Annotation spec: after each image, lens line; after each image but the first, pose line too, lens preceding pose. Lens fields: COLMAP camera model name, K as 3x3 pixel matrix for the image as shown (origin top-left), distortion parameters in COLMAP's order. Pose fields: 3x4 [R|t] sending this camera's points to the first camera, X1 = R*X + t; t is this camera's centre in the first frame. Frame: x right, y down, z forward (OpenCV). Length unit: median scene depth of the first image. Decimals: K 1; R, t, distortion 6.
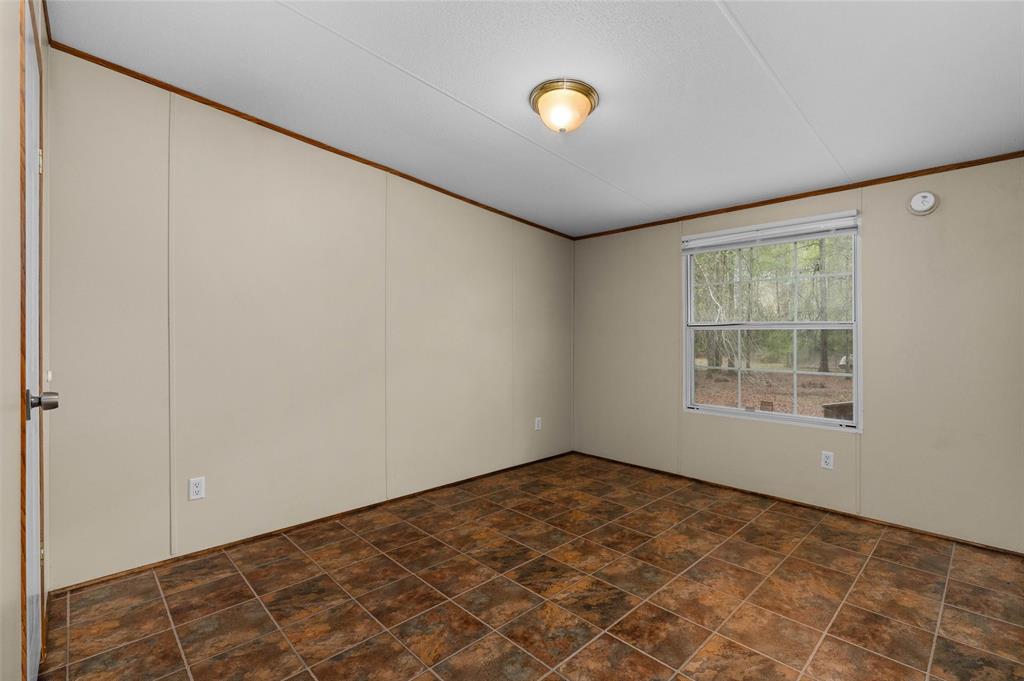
lens RADIAL K [[456.2, 0, 508.1], [0, 456.2, 345.9], [0, 0, 1]] dist [-0.004283, -0.000068]
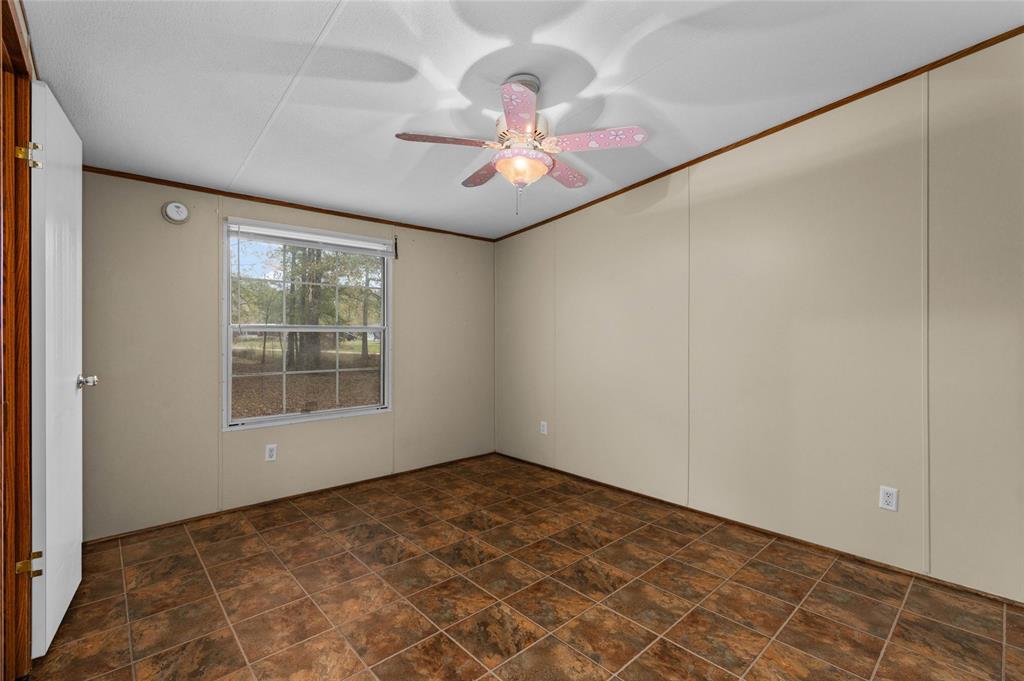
lens RADIAL K [[456.2, 0, 509.1], [0, 456.2, 339.0], [0, 0, 1]] dist [-0.004283, -0.000068]
pose [[-0.024276, -0.002297, -0.999703, 1.093834], [-0.020510, 0.999788, -0.001799, 0.000334], [0.999495, 0.020460, -0.024318, 1.064875]]
